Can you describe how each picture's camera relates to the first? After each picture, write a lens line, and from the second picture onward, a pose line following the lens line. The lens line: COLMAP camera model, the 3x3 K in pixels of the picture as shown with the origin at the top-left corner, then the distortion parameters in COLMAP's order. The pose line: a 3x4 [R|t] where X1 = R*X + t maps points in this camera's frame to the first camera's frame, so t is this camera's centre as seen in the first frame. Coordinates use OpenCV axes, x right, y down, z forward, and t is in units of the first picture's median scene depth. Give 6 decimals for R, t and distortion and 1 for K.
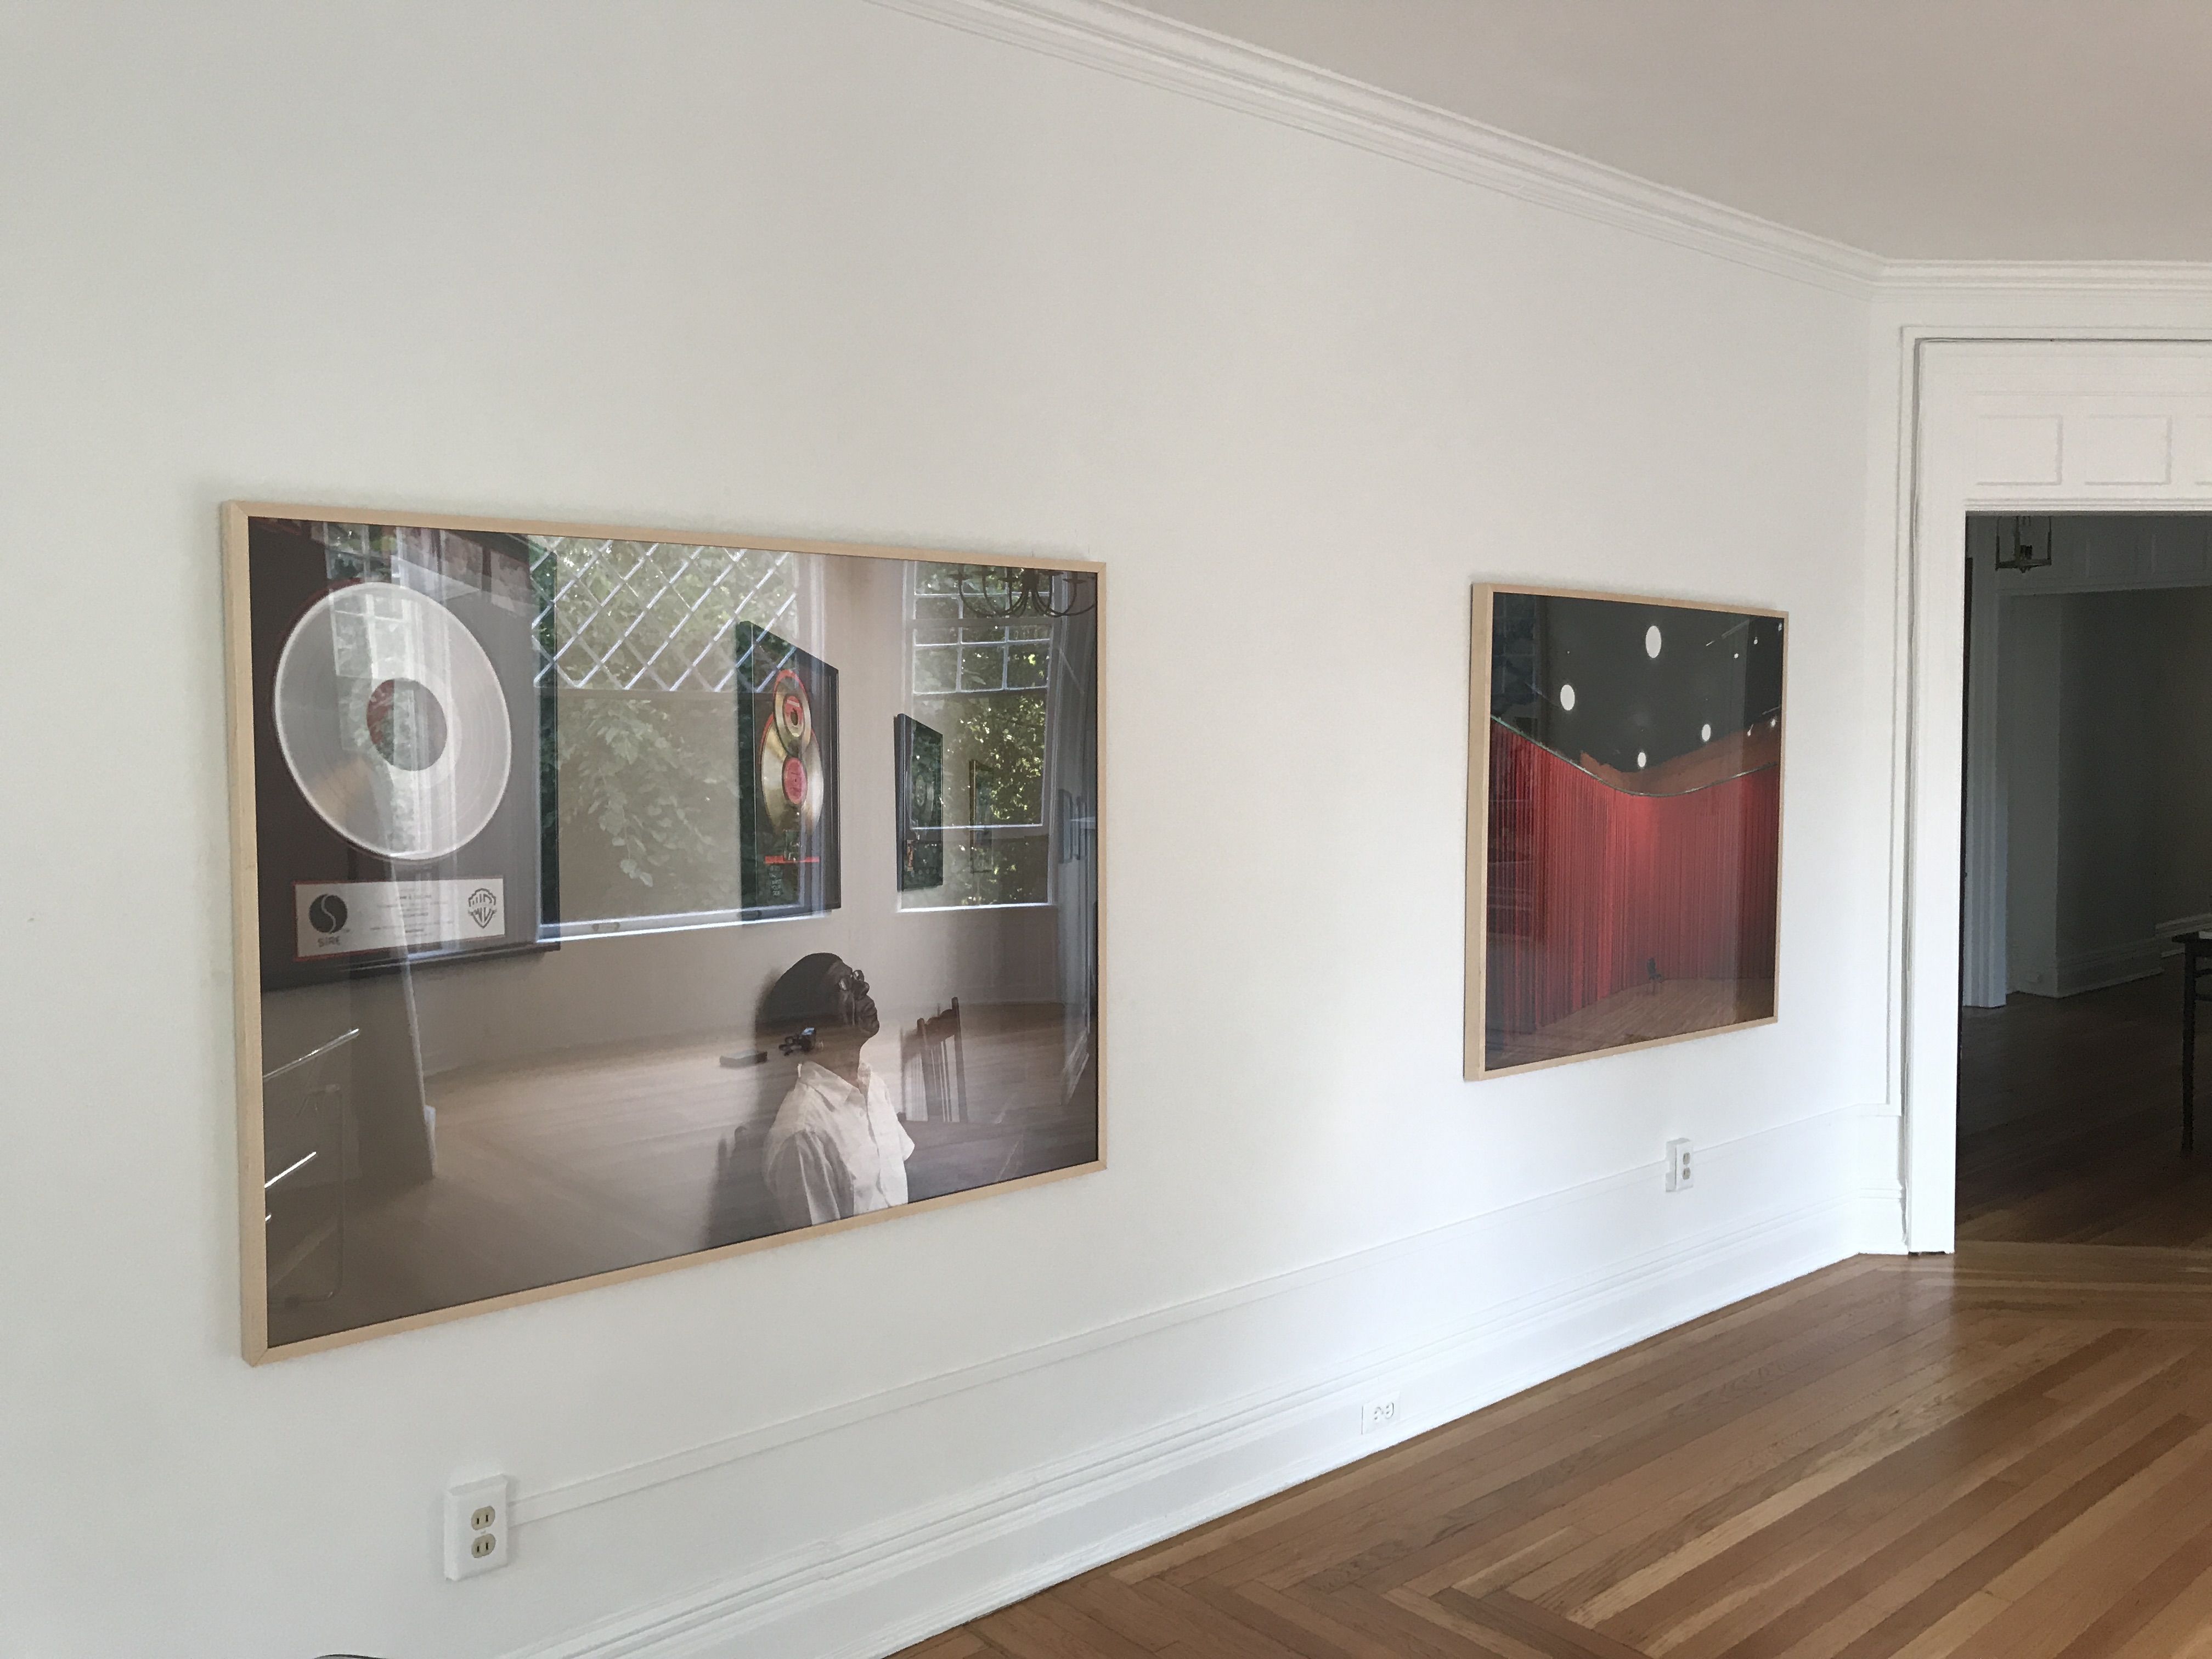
lens RADIAL K [[1819.0, 0, 1107.6], [0, 1819.0, 814.0], [0, 0, 1]] dist [0.030420, -0.013979]
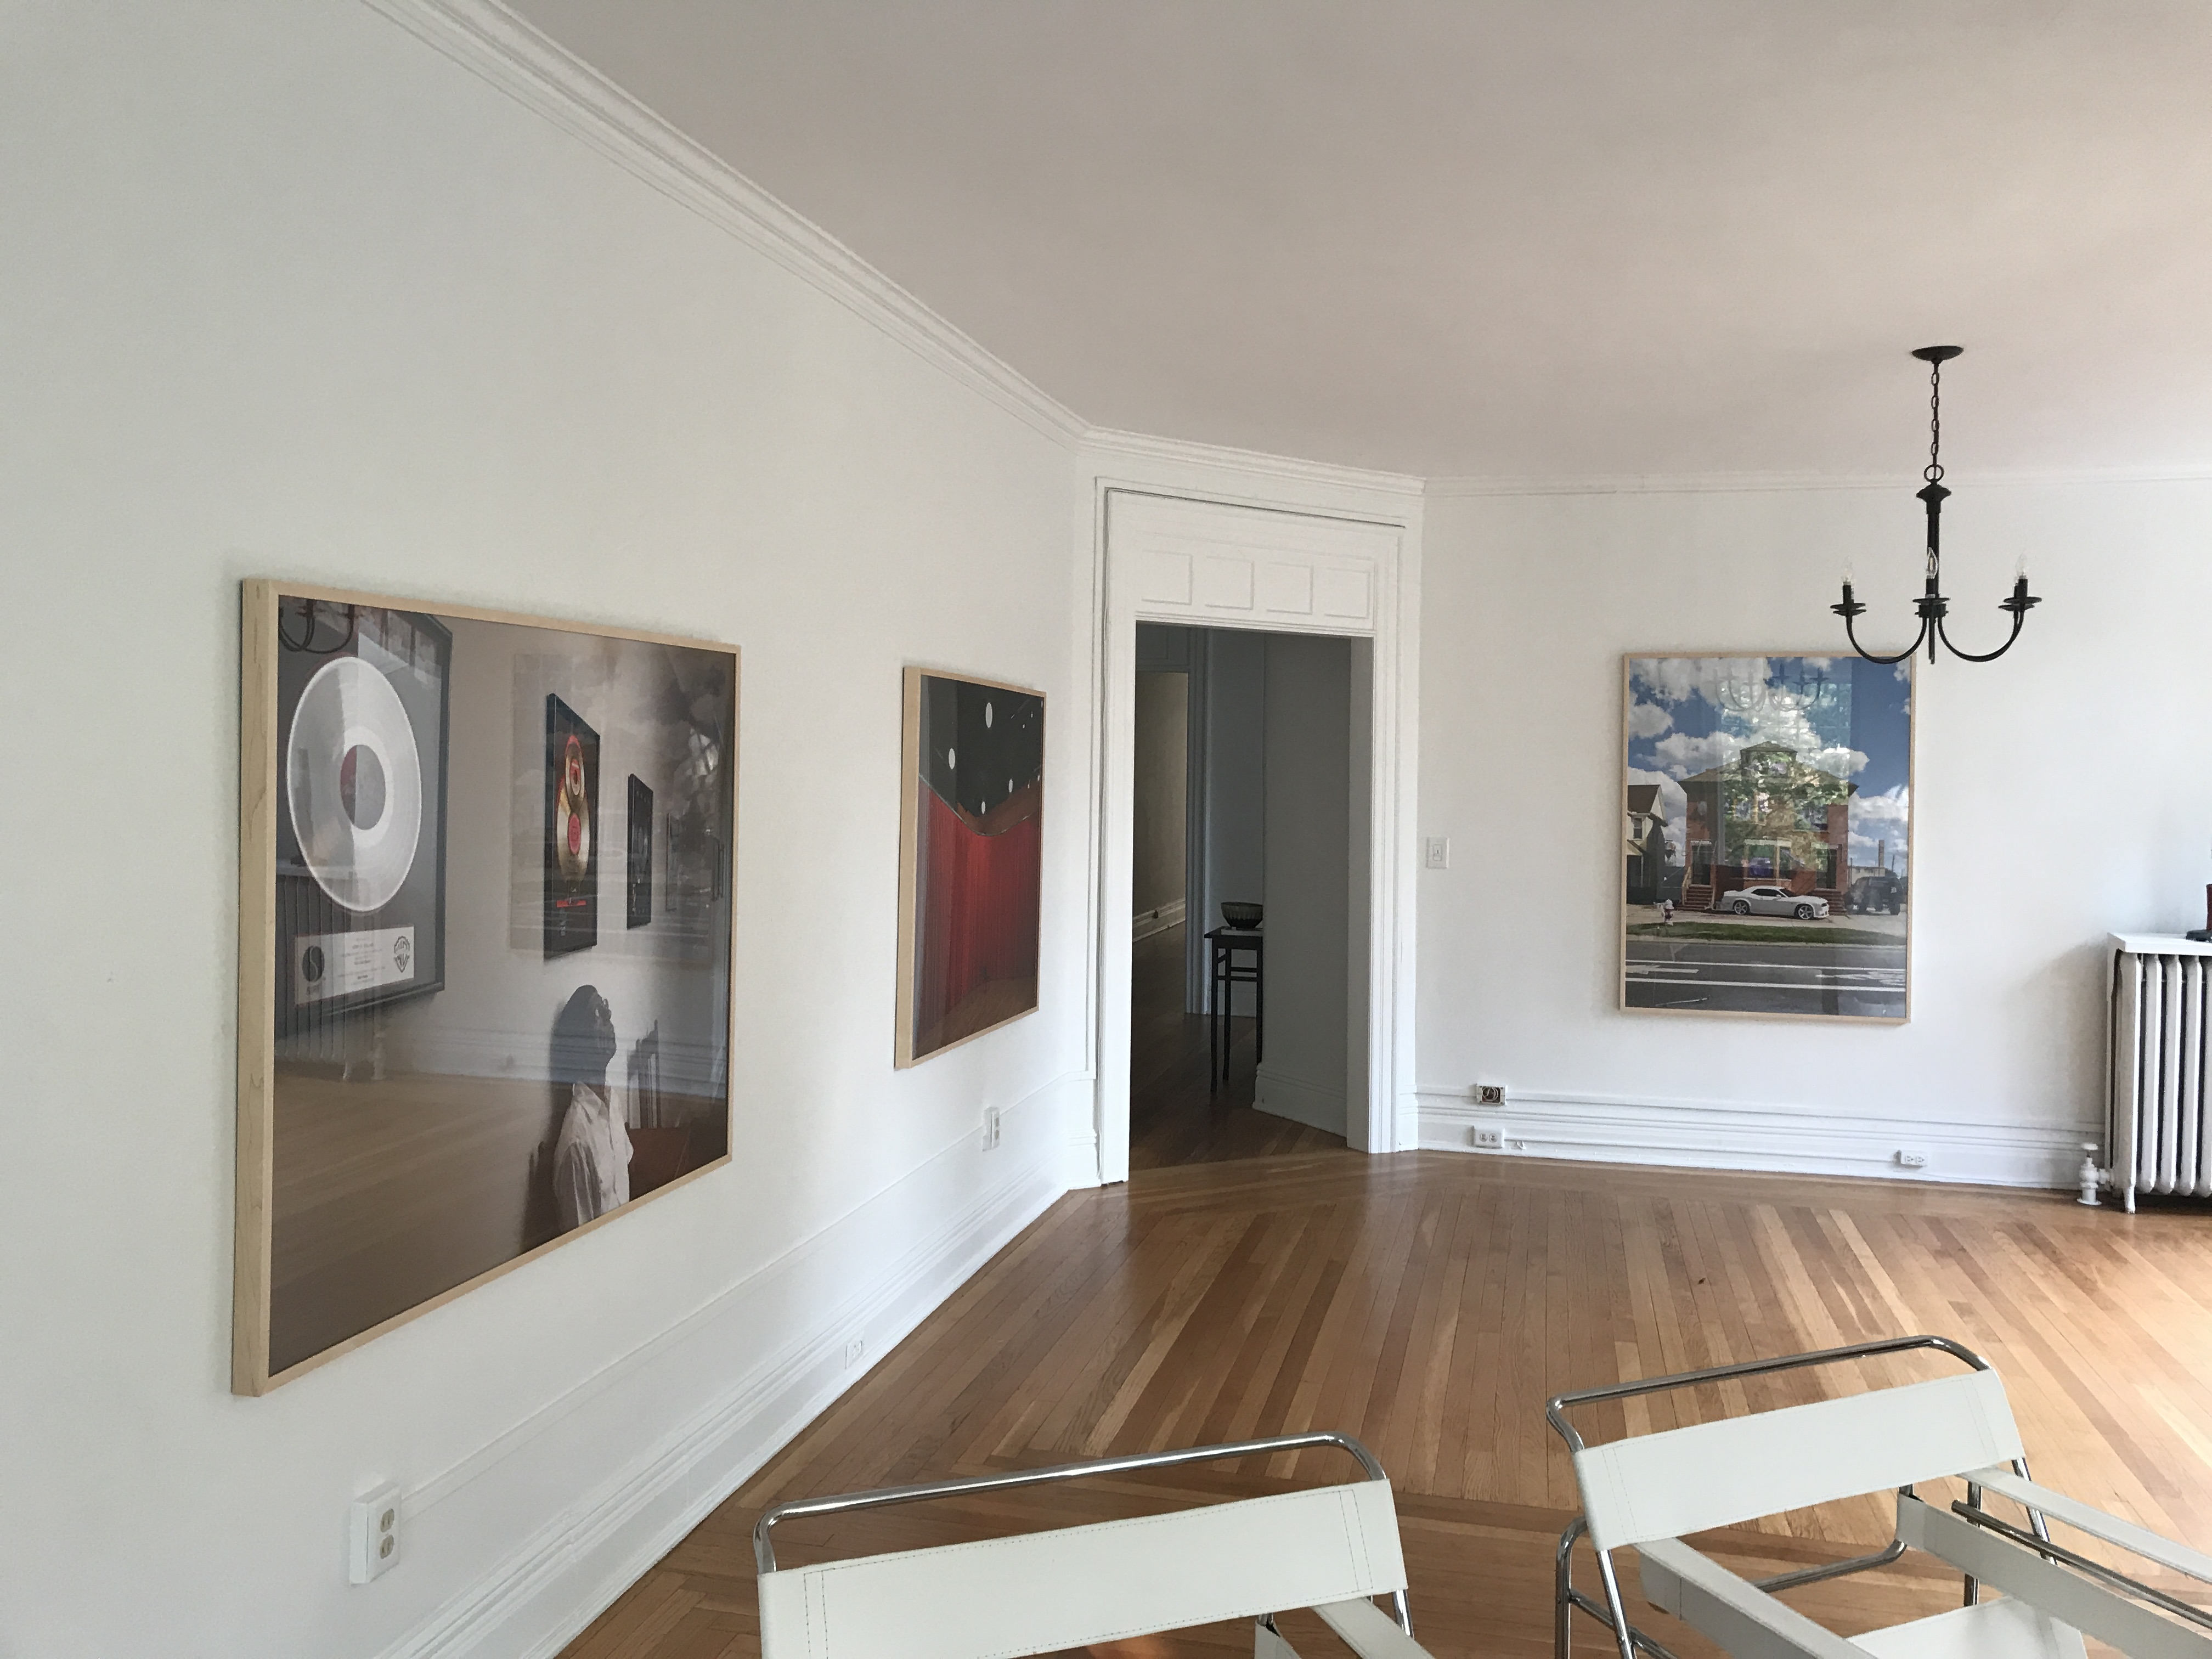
lens RADIAL K [[1819.0, 0, 1105.1], [0, 1819.0, 811.4], [0, 0, 1]] dist [0.030420, -0.013979]
pose [[0.819391, -0.001954, 0.573232, -0.533104], [0.012981, 0.999801, -0.015147, -0.010240], [-0.573089, 0.019853, 0.819253, -0.118641]]
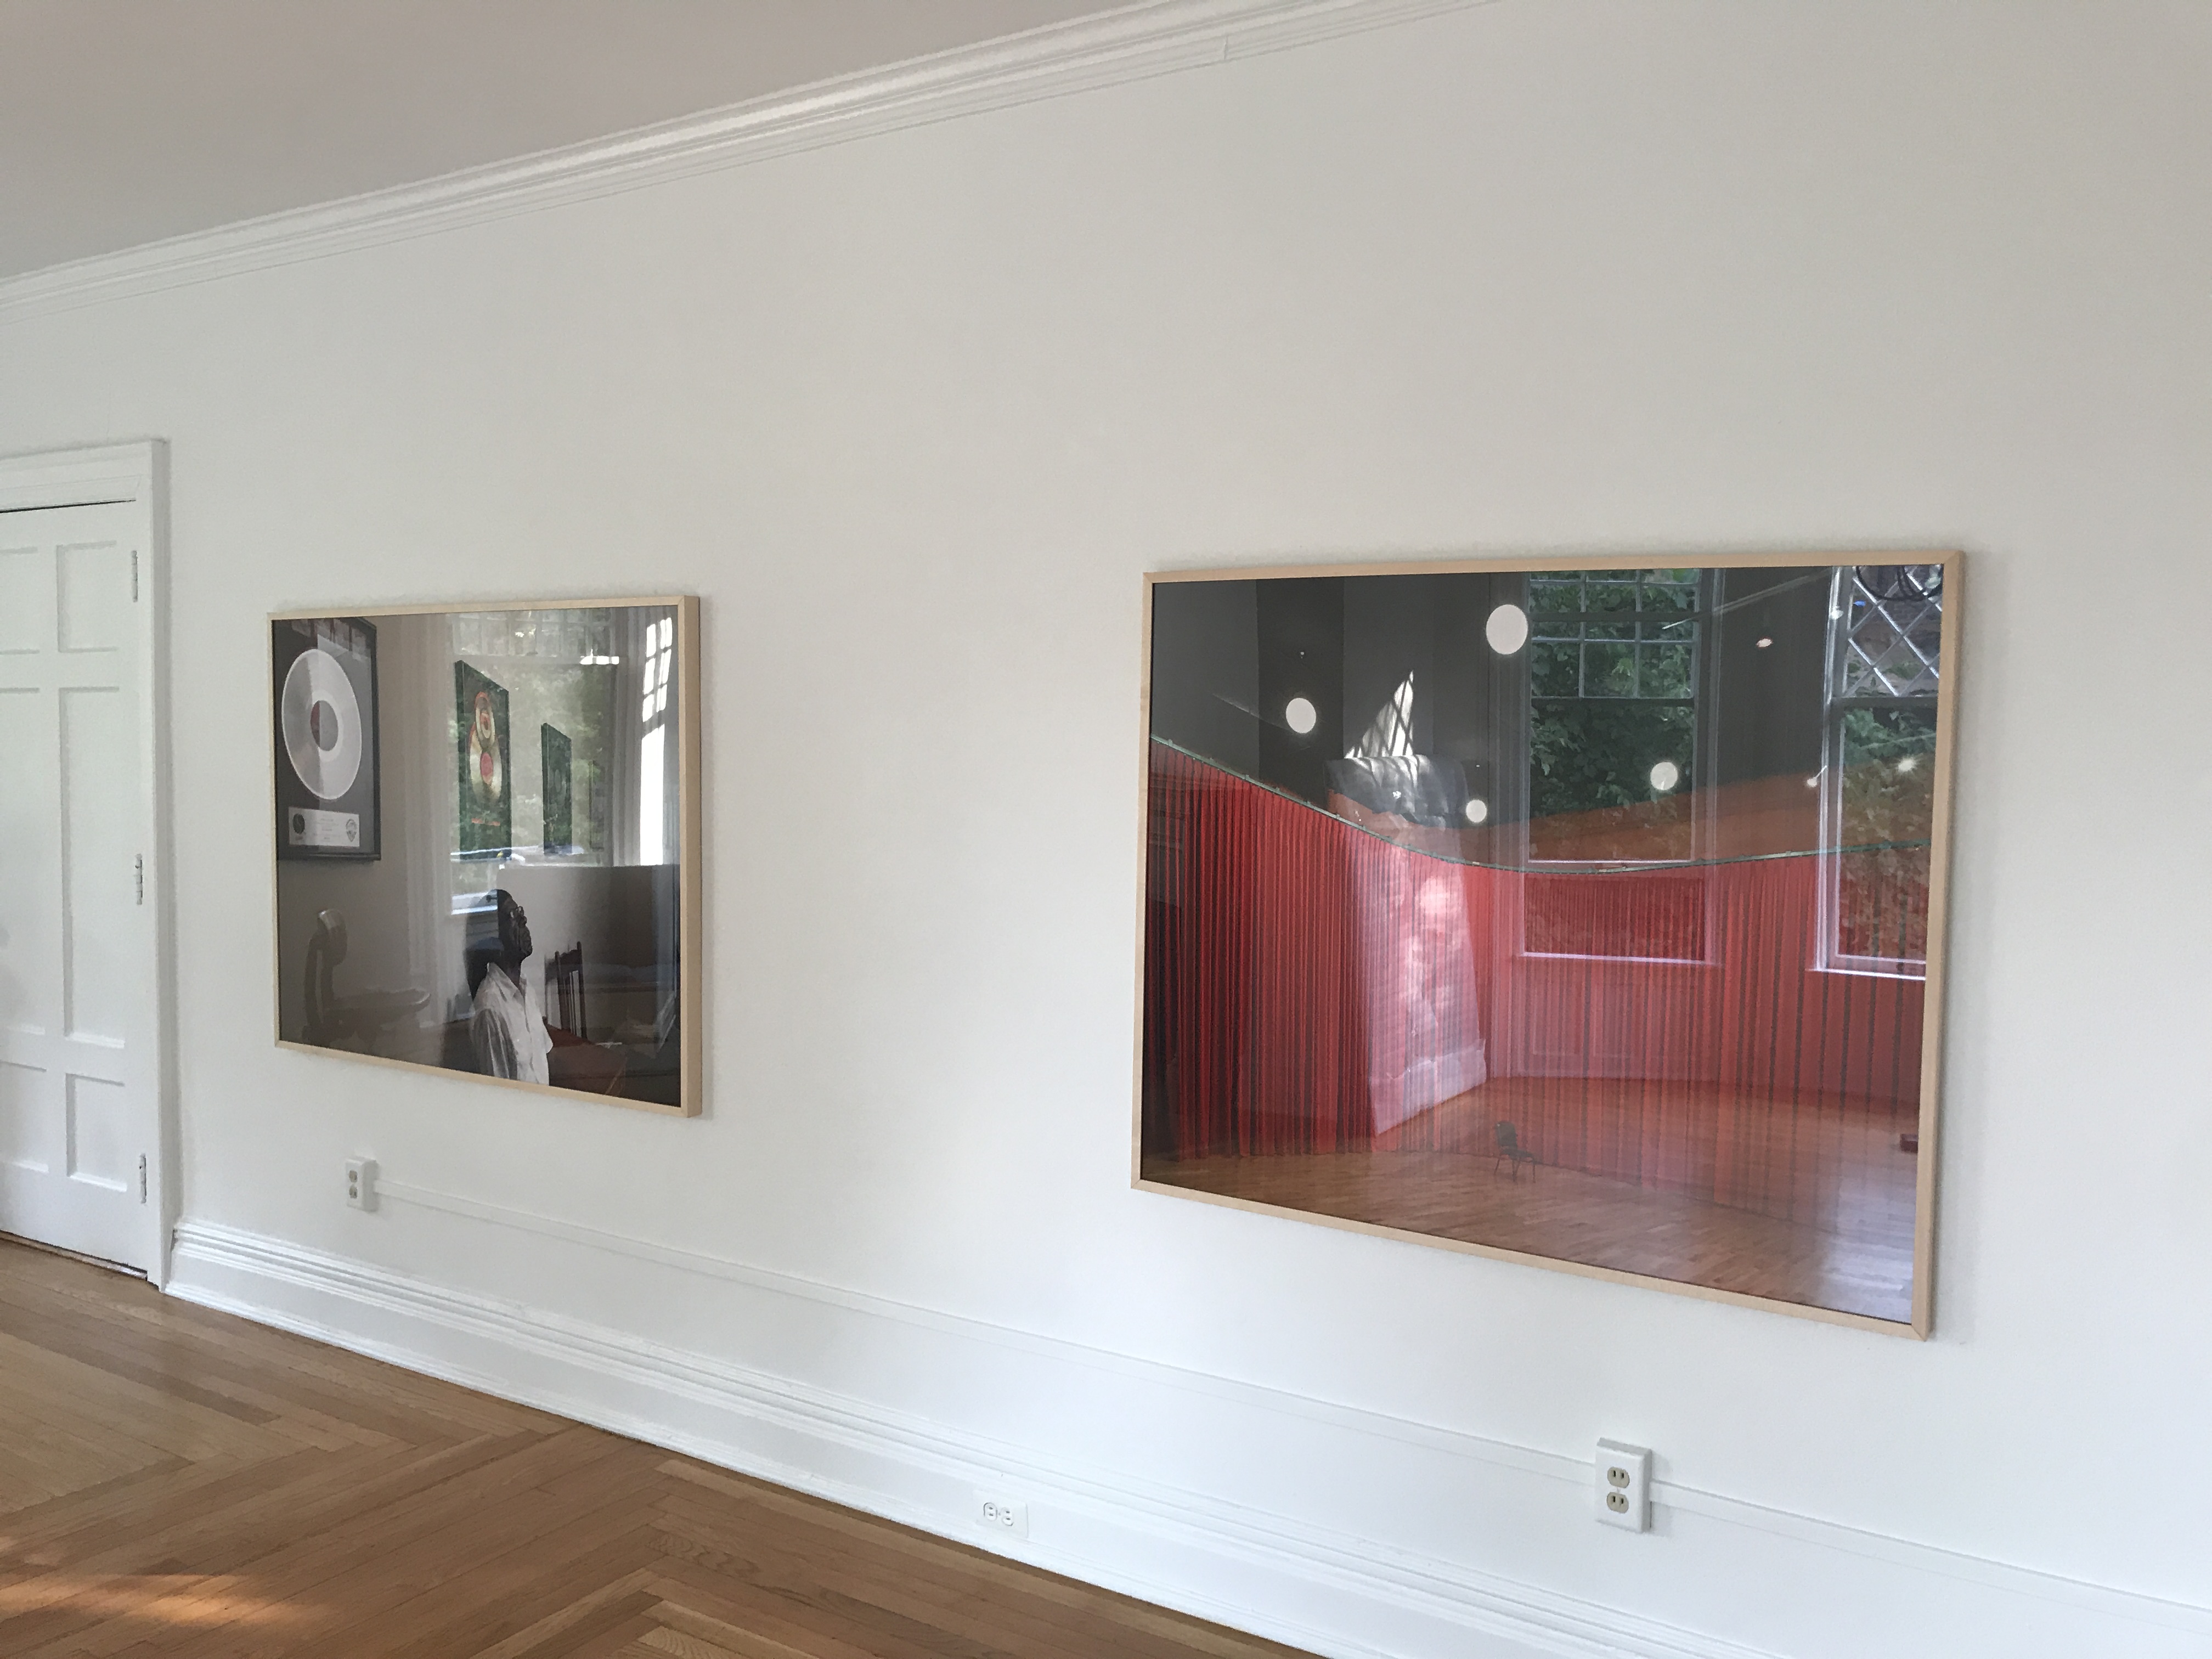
lens RADIAL K [[1819.0, 0, 1107.2], [0, 1819.0, 814.8], [0, 0, 1]] dist [0.030420, -0.013979]
pose [[0.269253, 0.057305, -0.961363, 1.324113], [-0.062965, 0.997140, 0.041803, -0.071208], [0.961009, 0.049276, 0.272091, 1.042818]]
